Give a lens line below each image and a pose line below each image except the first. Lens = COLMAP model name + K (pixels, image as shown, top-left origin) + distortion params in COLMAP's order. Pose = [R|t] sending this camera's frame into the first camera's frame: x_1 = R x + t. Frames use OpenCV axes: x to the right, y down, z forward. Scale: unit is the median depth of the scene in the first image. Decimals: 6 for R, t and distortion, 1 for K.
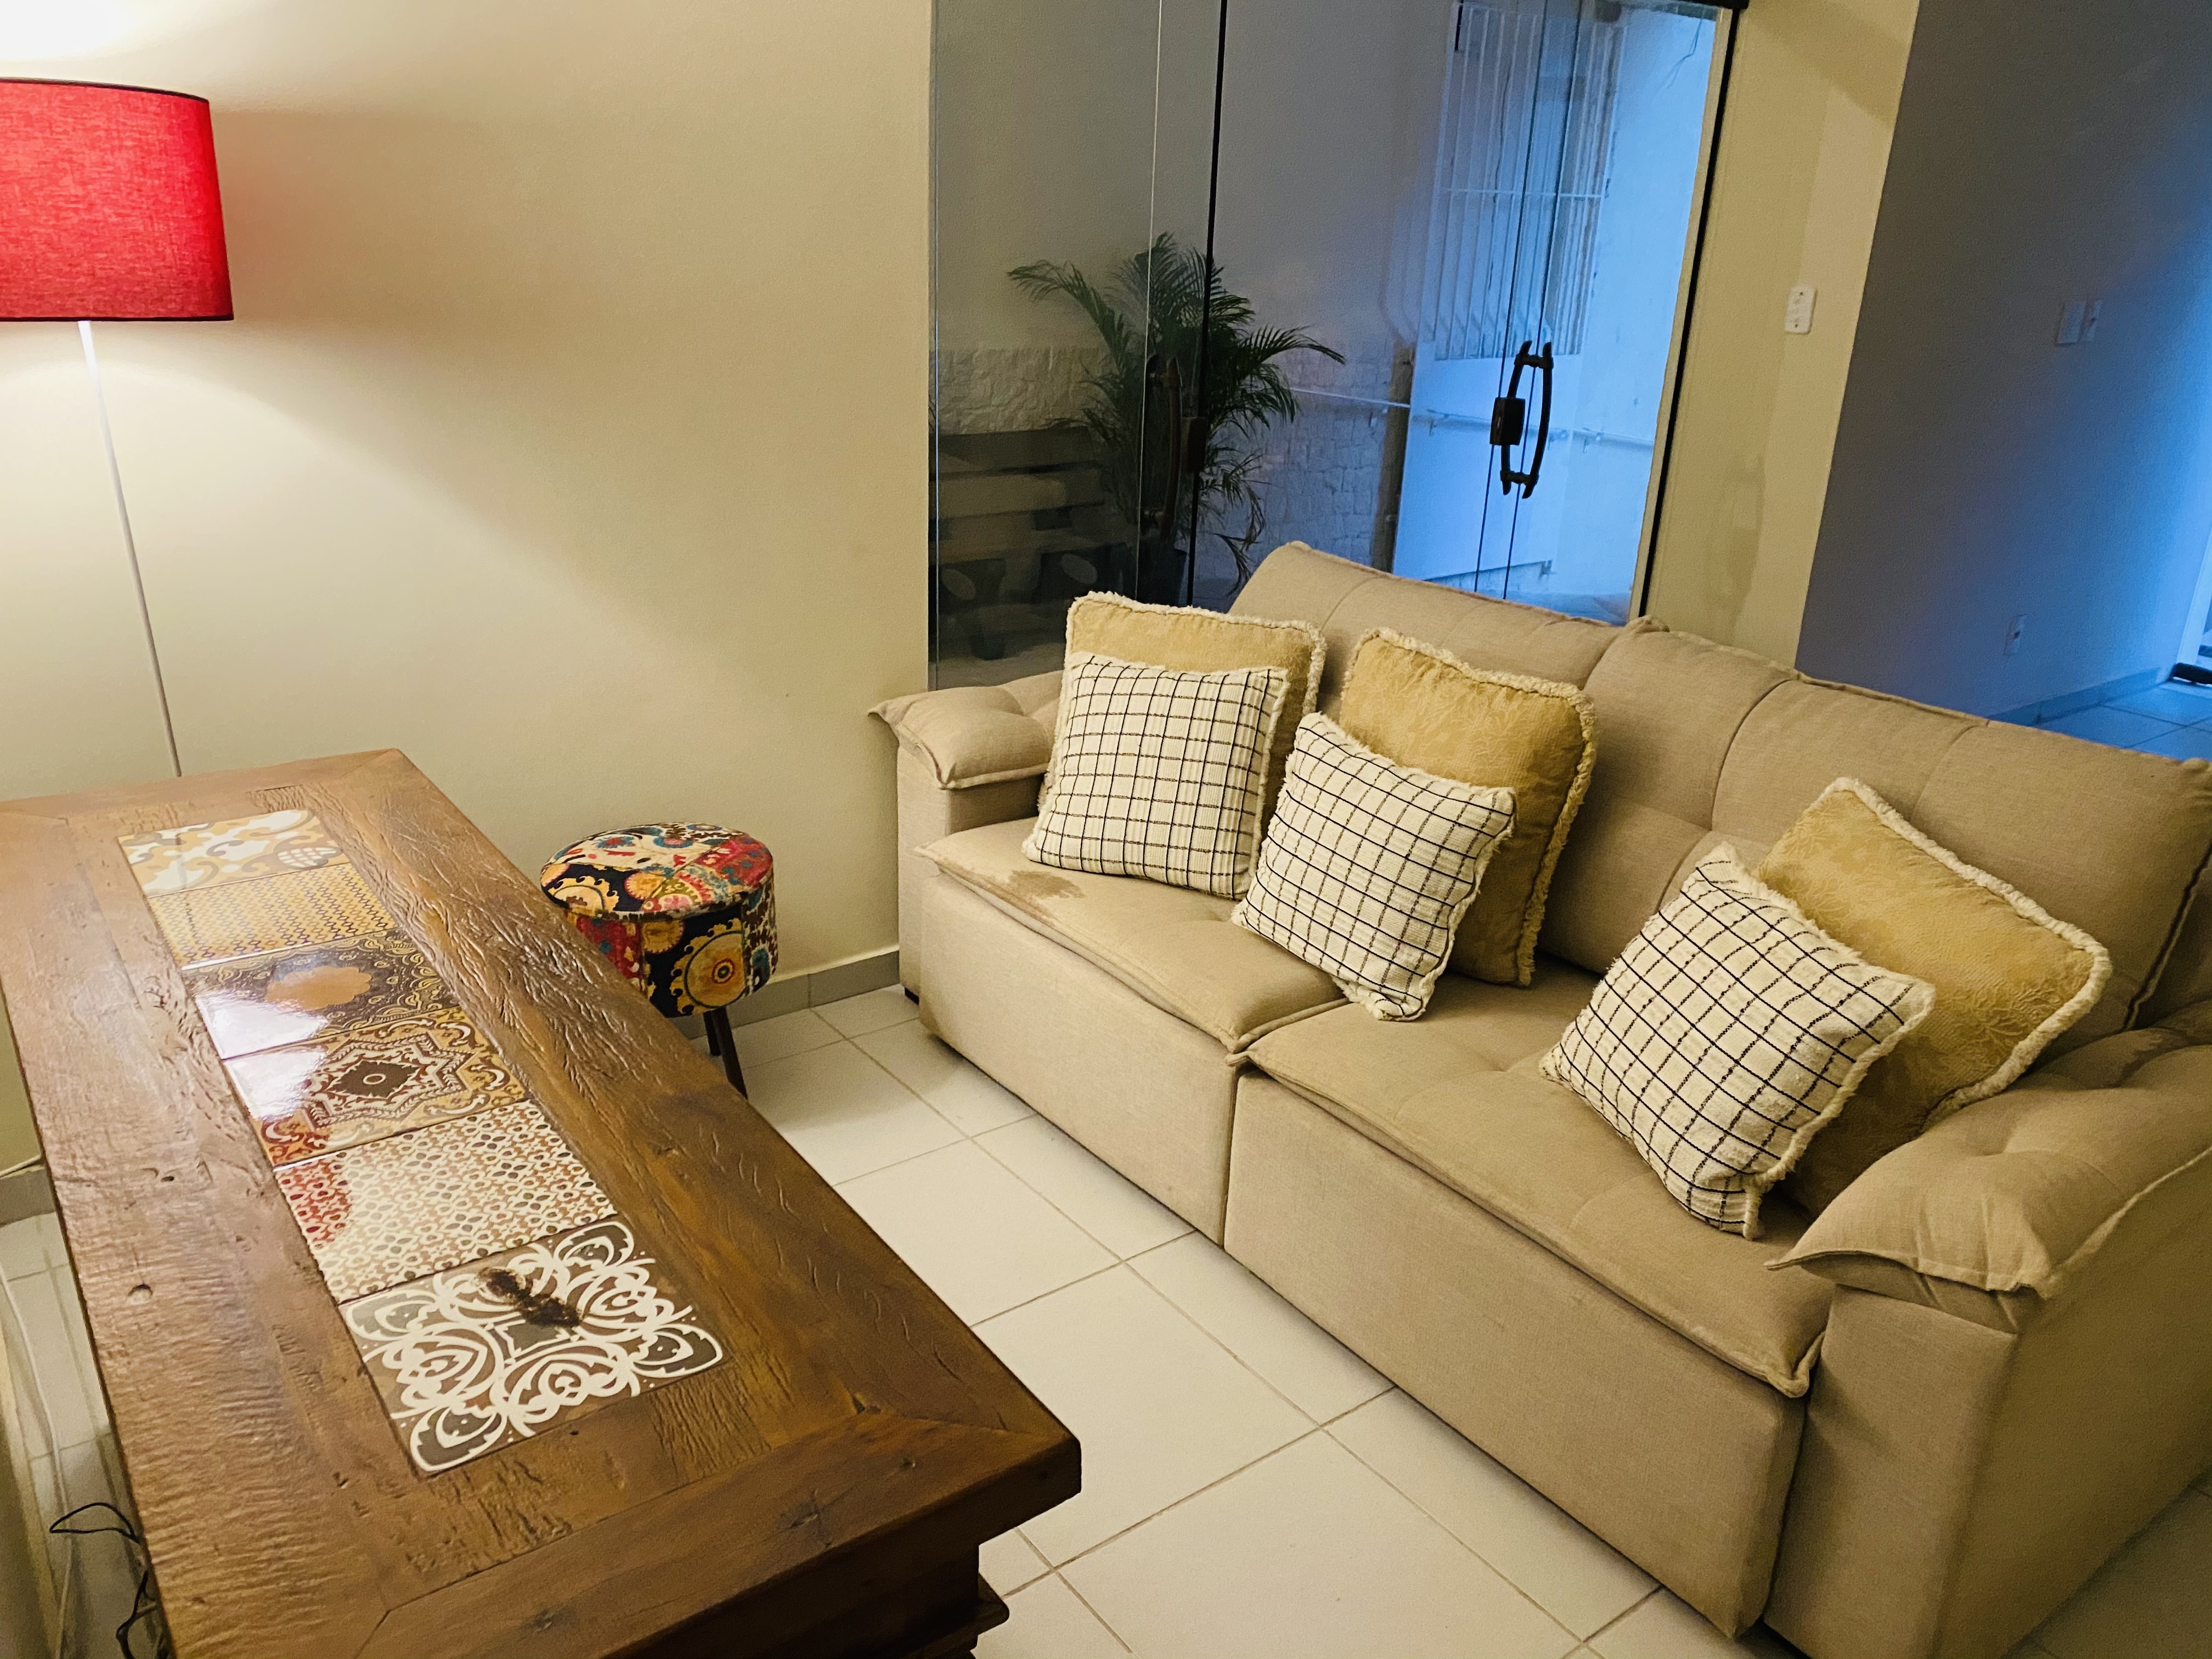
lens RADIAL K [[1672.3, 0, 1176.6], [0, 1672.3, 832.7], [0, 0, 1]] dist [0.035804, -0.003224]
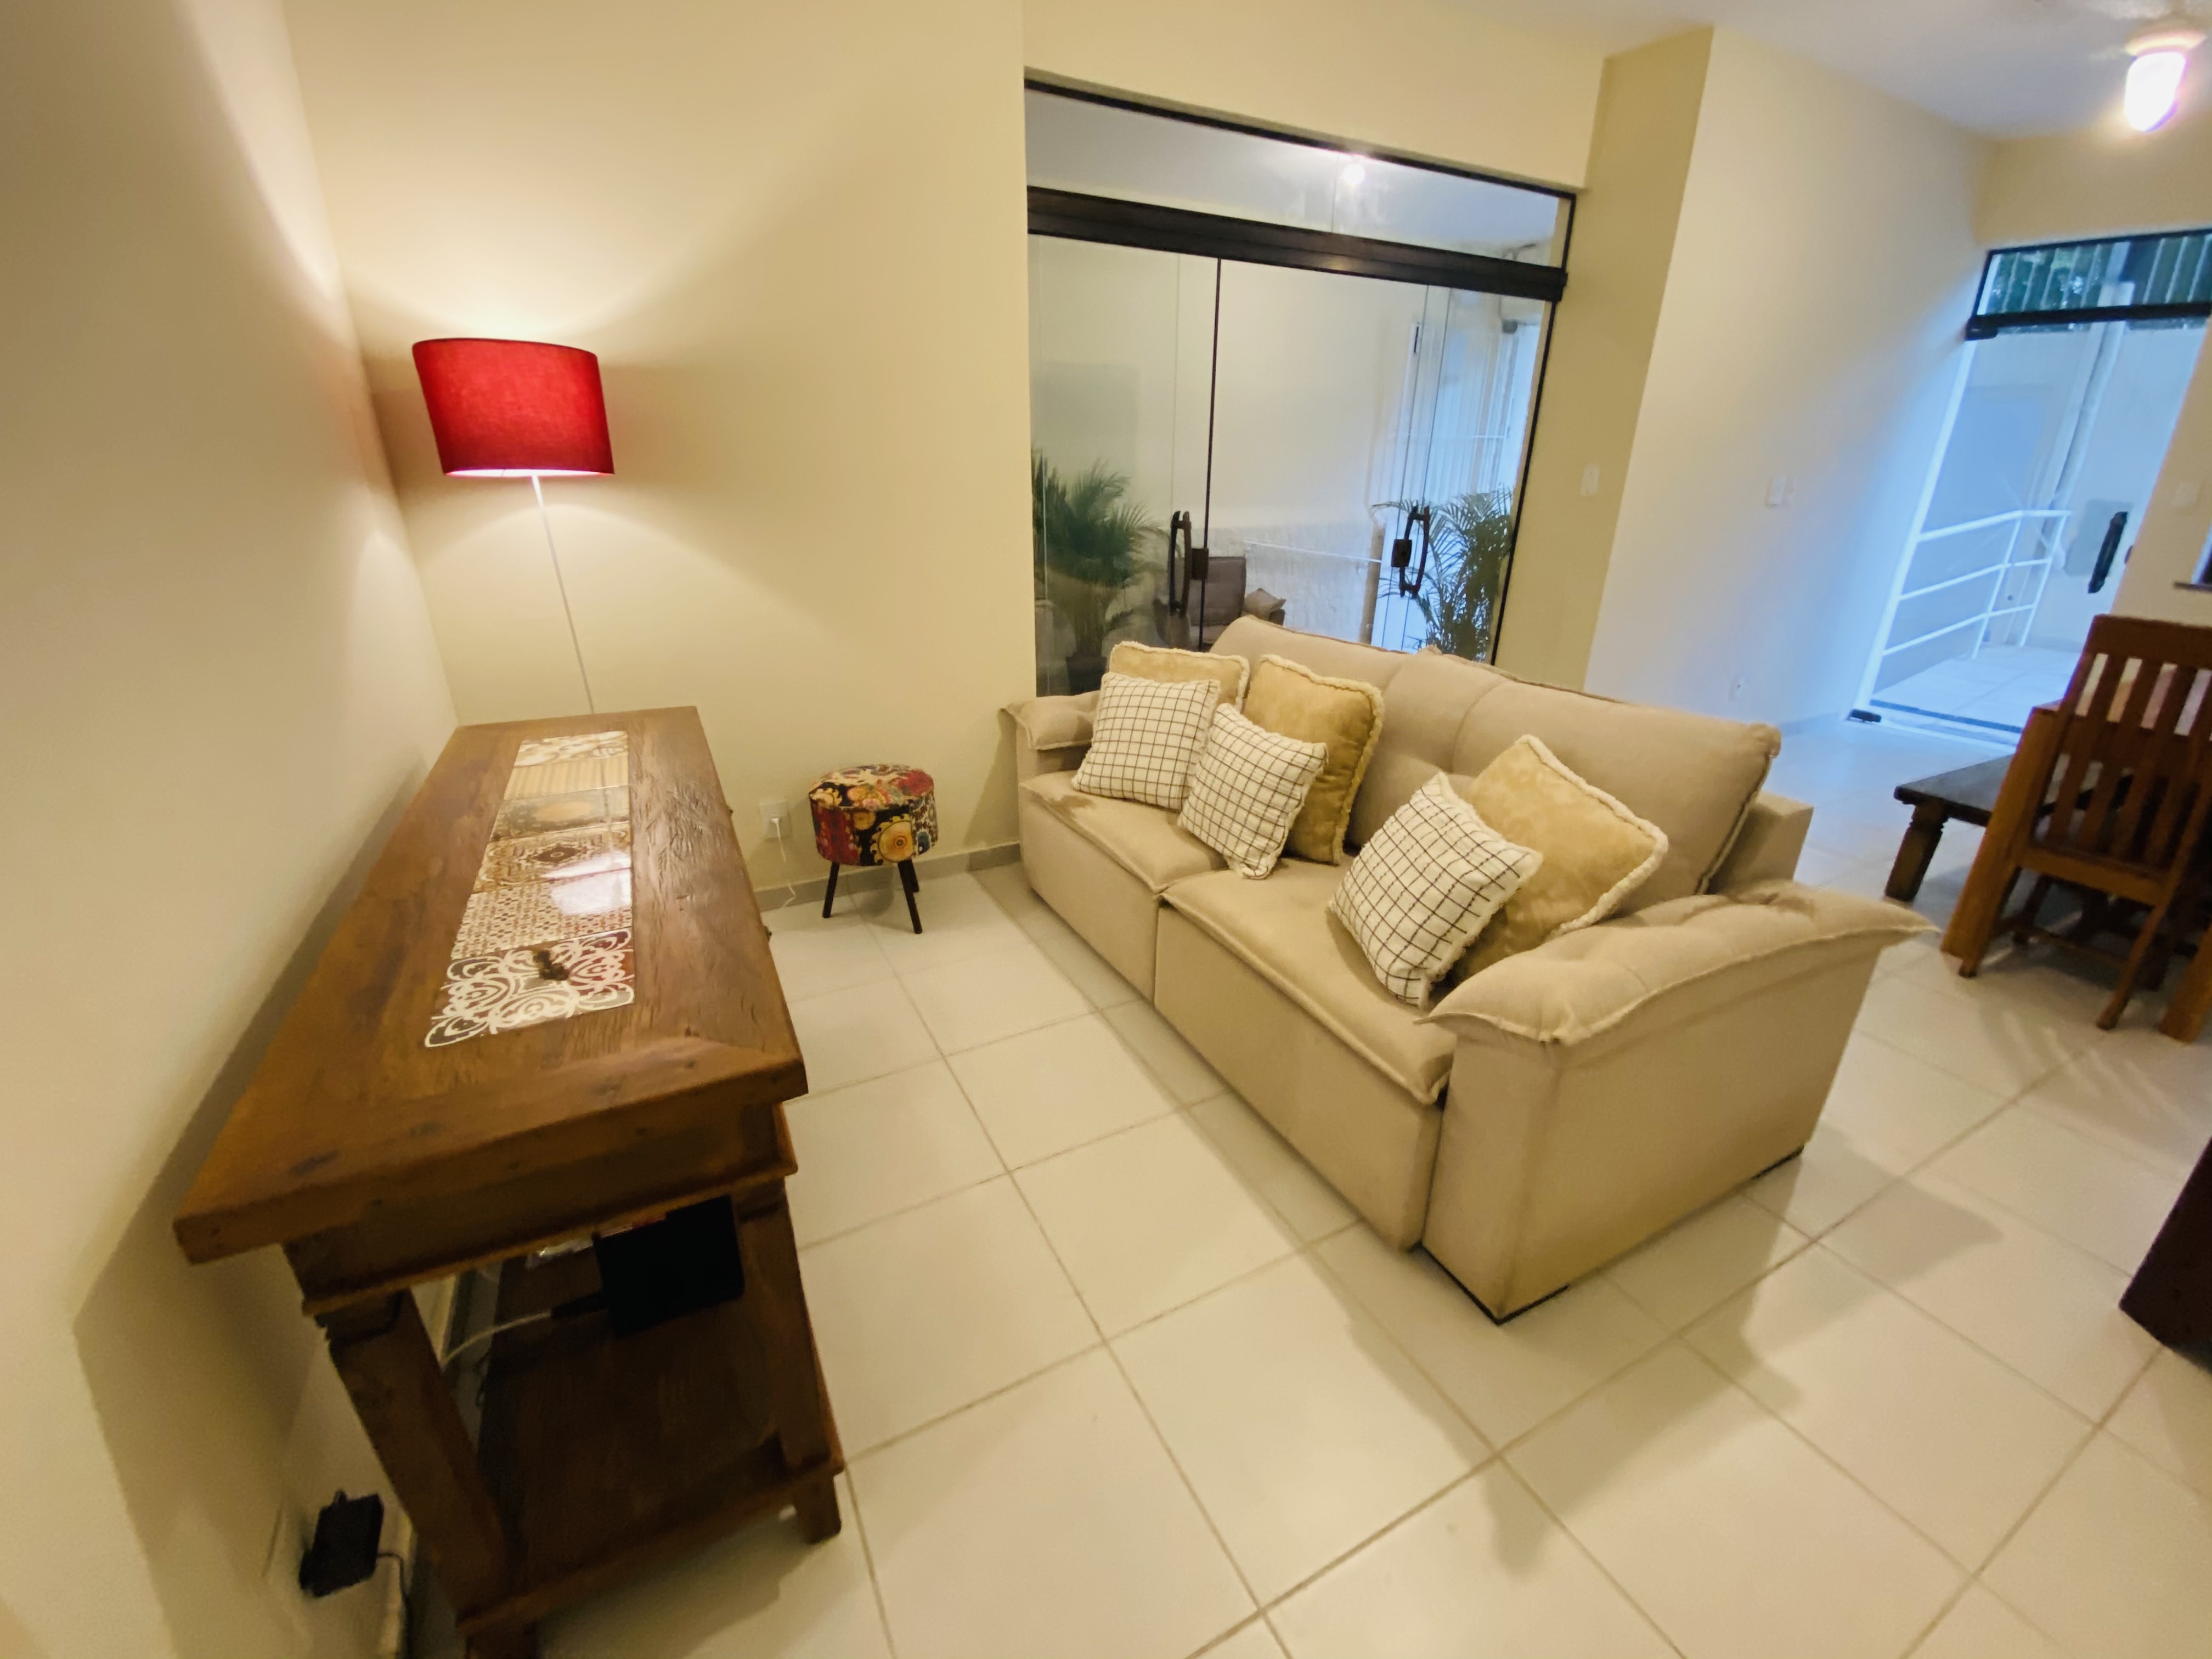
lens RADIAL K [[897.3, 0, 1106.0], [0, 897.3, 829.5], [0, 0, 1]] dist [0.049744, -0.041204]
pose [[0.985596, 0.031467, -0.166162, 0.130060], [-0.027017, 0.999215, 0.028973, 0.037512], [0.166943, -0.024067, 0.985673, 0.070387]]
